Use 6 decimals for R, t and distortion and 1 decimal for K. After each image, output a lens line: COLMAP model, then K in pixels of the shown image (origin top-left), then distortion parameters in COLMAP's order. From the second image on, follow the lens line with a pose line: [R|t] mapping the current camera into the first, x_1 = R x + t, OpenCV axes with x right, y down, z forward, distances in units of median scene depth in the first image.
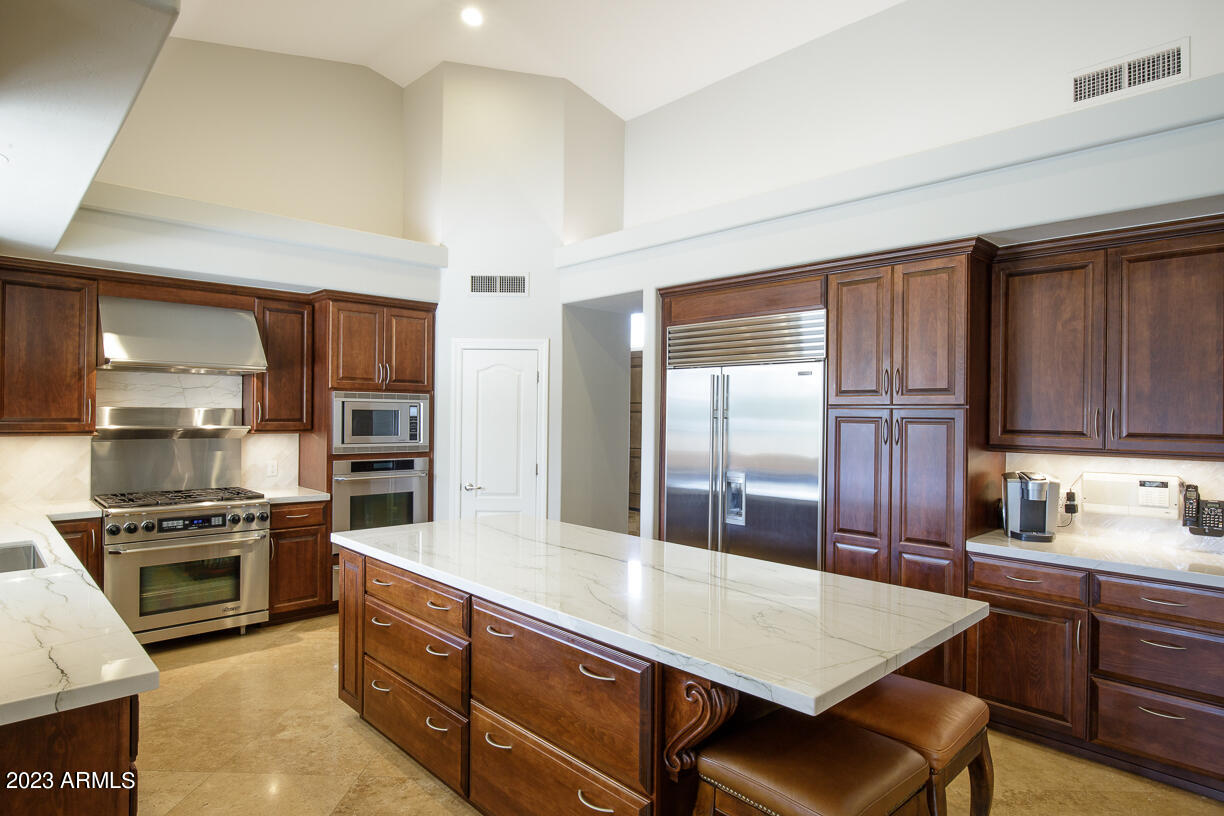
lens RADIAL K [[680.5, 0, 617.0], [0, 680.5, 413.6], [0, 0, 1]] dist [-0.014641, 0.000345]
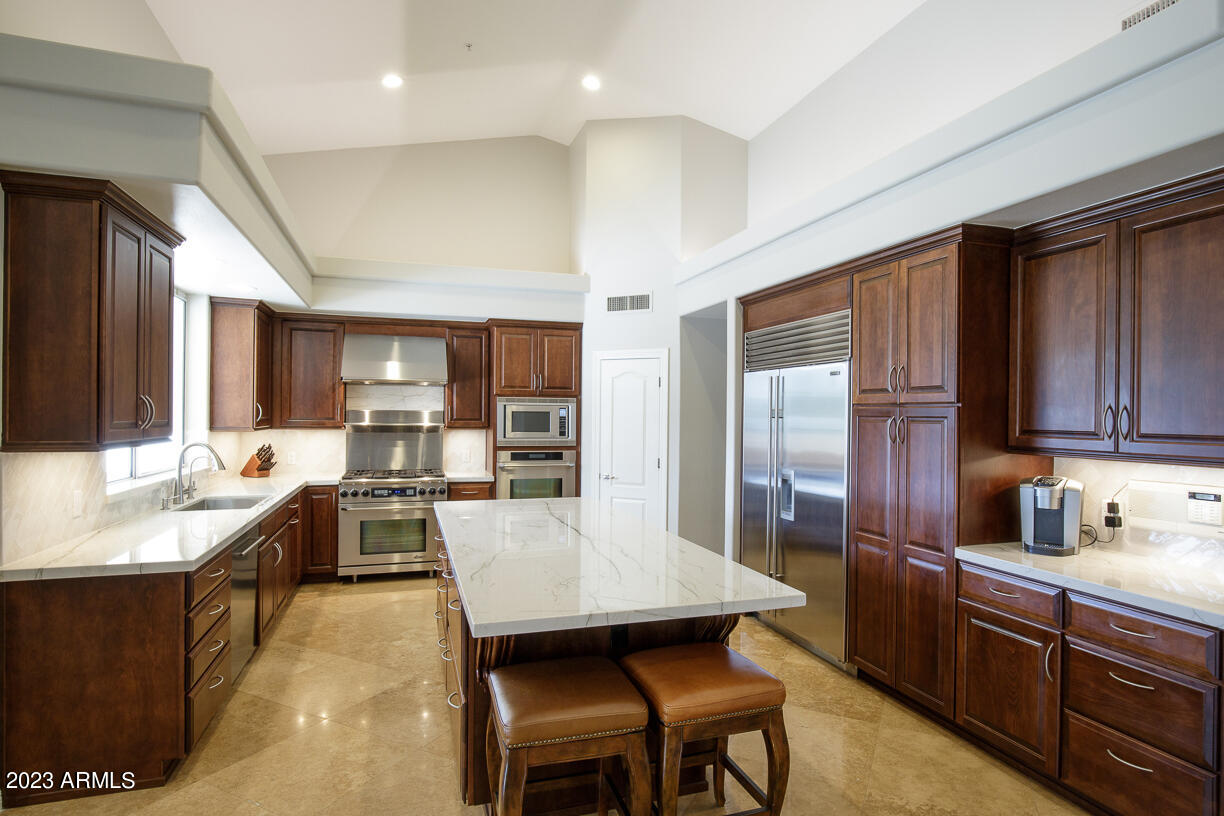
lens RADIAL K [[646.5, 0, 616.5], [0, 646.5, 412.9], [0, 0, 1]] dist [-0.019471, -0.000220]
pose [[0.901964, -0.003384, -0.431798, 0.387217], [0.001695, 0.999989, -0.004296, 0.003800], [0.431808, 0.003143, 0.901960, -0.007262]]
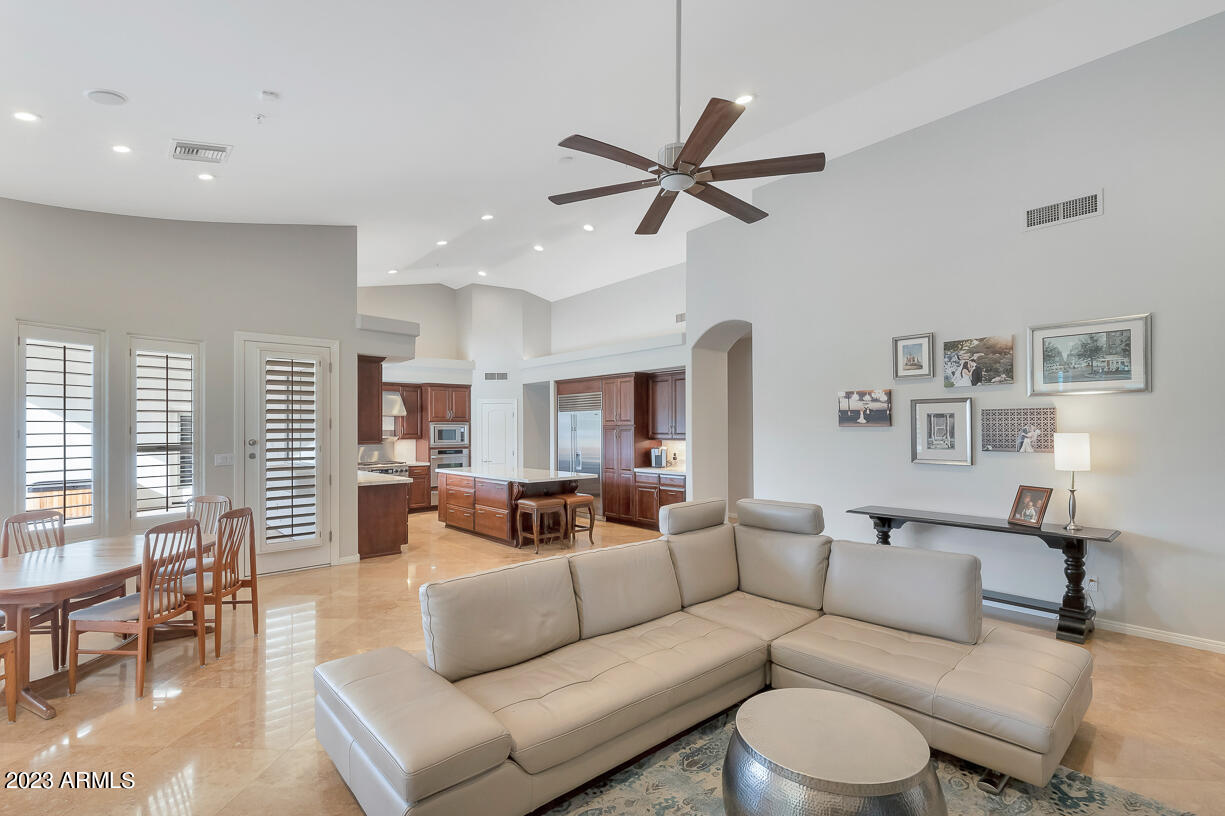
lens RADIAL K [[561.3, 0, 604.5], [0, 561.3, 421.0], [0, 0, 1]] dist [0.003344, 0.000336]
pose [[0.998442, -0.017465, -0.052998, 0.421892], [0.016787, 0.999772, -0.013209, 0.000424], [0.053217, 0.012299, 0.998507, -1.307620]]
